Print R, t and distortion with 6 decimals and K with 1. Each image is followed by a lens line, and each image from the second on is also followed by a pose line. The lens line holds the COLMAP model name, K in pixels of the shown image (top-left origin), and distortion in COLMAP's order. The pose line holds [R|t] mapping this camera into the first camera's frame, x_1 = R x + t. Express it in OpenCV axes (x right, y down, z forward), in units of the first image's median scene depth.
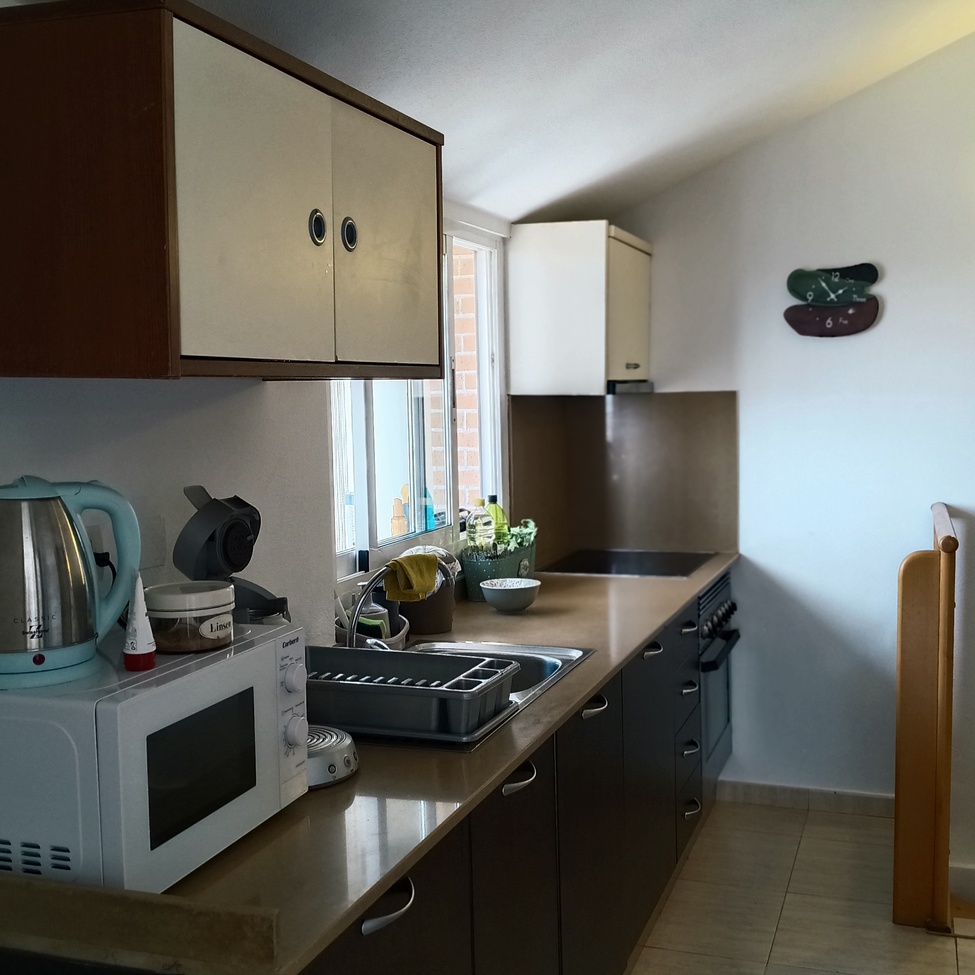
lens RADIAL K [[1218.9, 0, 487.5], [0, 1218.9, 487.5], [0, 0, 1]] dist [0.001199, -0.015956]
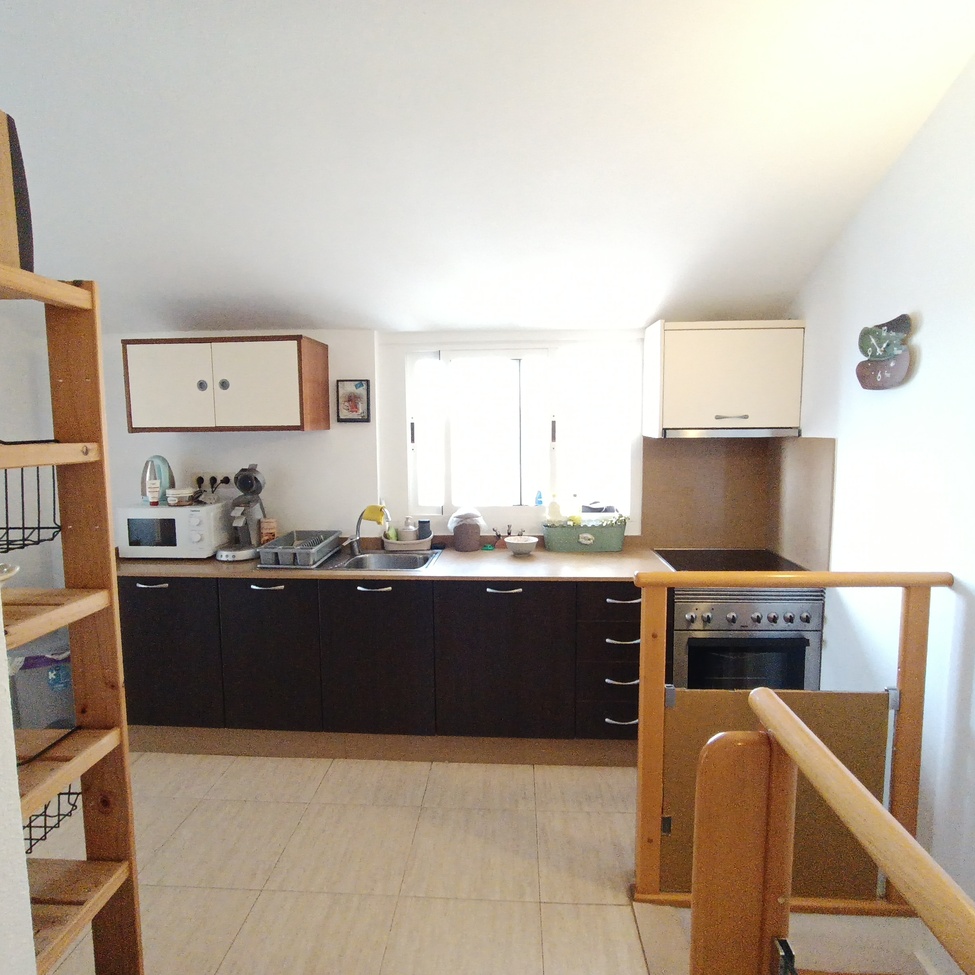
lens RADIAL K [[593.4, 0, 478.5], [0, 593.4, 484.0], [0, 0, 1]] dist [-0.038215, 0.025570]
pose [[0.275553, 0.115151, -0.954364, 0.676937], [-0.074097, 0.992390, 0.098345, -0.069009], [0.958426, 0.043617, 0.281988, 0.543429]]
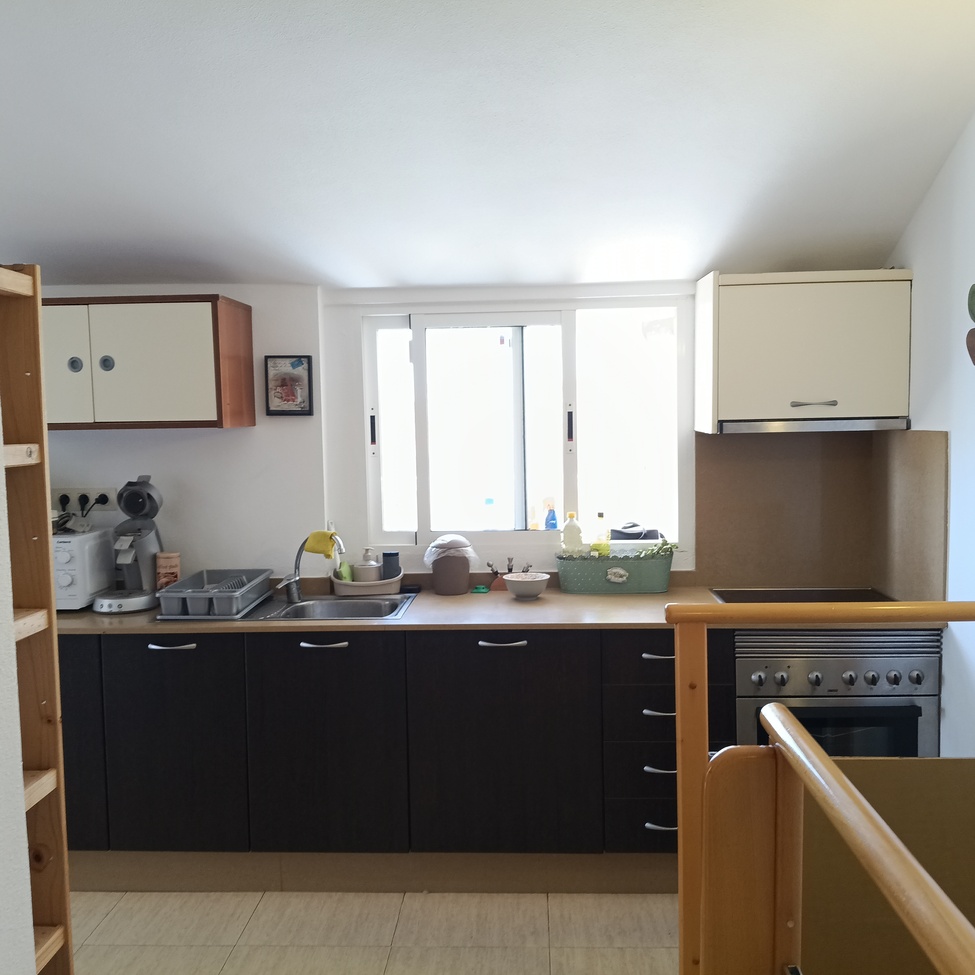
lens RADIAL K [[970.6, 0, 490.1], [0, 970.6, 491.2], [0, 0, 1]] dist [0.122886, -0.269520]
pose [[0.298181, 0.092014, -0.950064, 0.801599], [-0.066085, 0.994944, 0.075620, -0.071627], [0.952219, 0.040236, 0.302755, 0.508820]]
